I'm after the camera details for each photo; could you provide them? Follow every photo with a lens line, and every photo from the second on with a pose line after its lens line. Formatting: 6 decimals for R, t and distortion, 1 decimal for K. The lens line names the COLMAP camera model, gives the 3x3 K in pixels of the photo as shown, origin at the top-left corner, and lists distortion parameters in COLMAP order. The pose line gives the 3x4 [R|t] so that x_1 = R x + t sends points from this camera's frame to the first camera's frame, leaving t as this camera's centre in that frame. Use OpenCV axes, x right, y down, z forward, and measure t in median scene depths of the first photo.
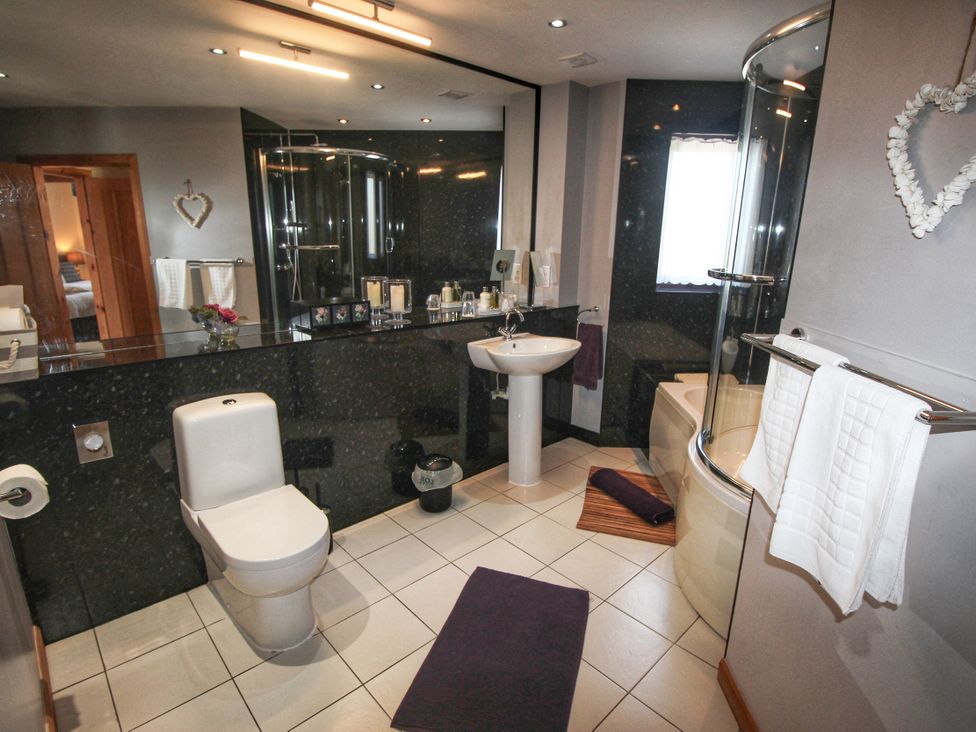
lens RADIAL K [[506.9, 0, 501.8], [0, 506.9, 372.6], [0, 0, 1]] dist [-0.000679, -0.013960]
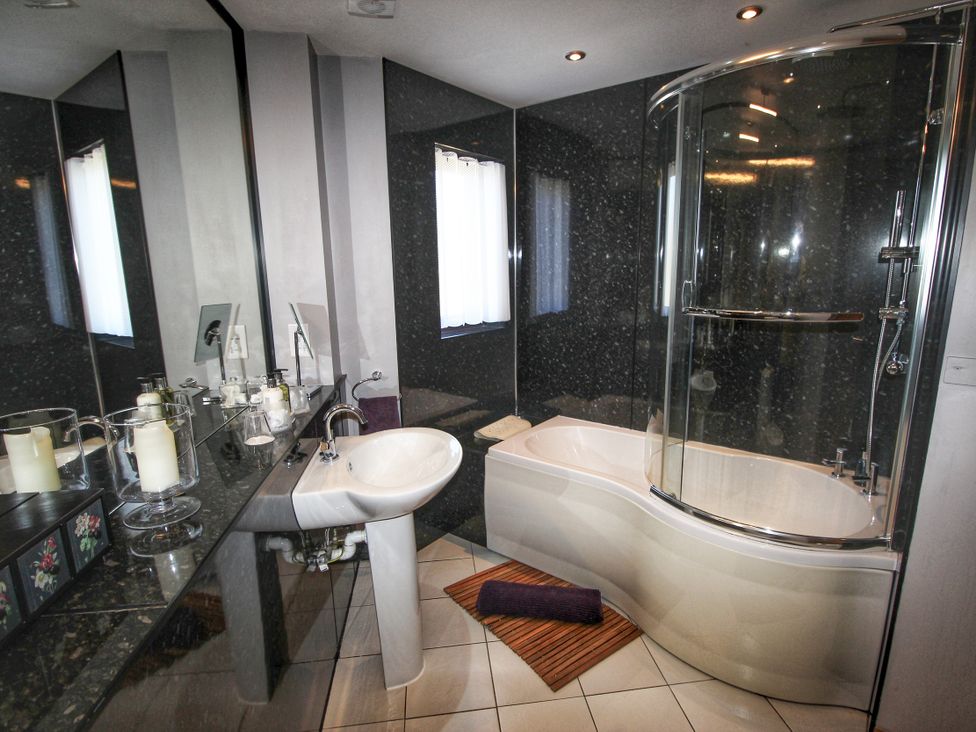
lens RADIAL K [[506.9, 0, 501.8], [0, 506.9, 372.6], [0, 0, 1]] dist [-0.000679, -0.013960]
pose [[0.582106, -0.192774, 0.789931, -0.301008], [0.235413, 0.969838, 0.063201, -0.148129], [-0.778289, 0.149171, 0.609930, 0.485922]]
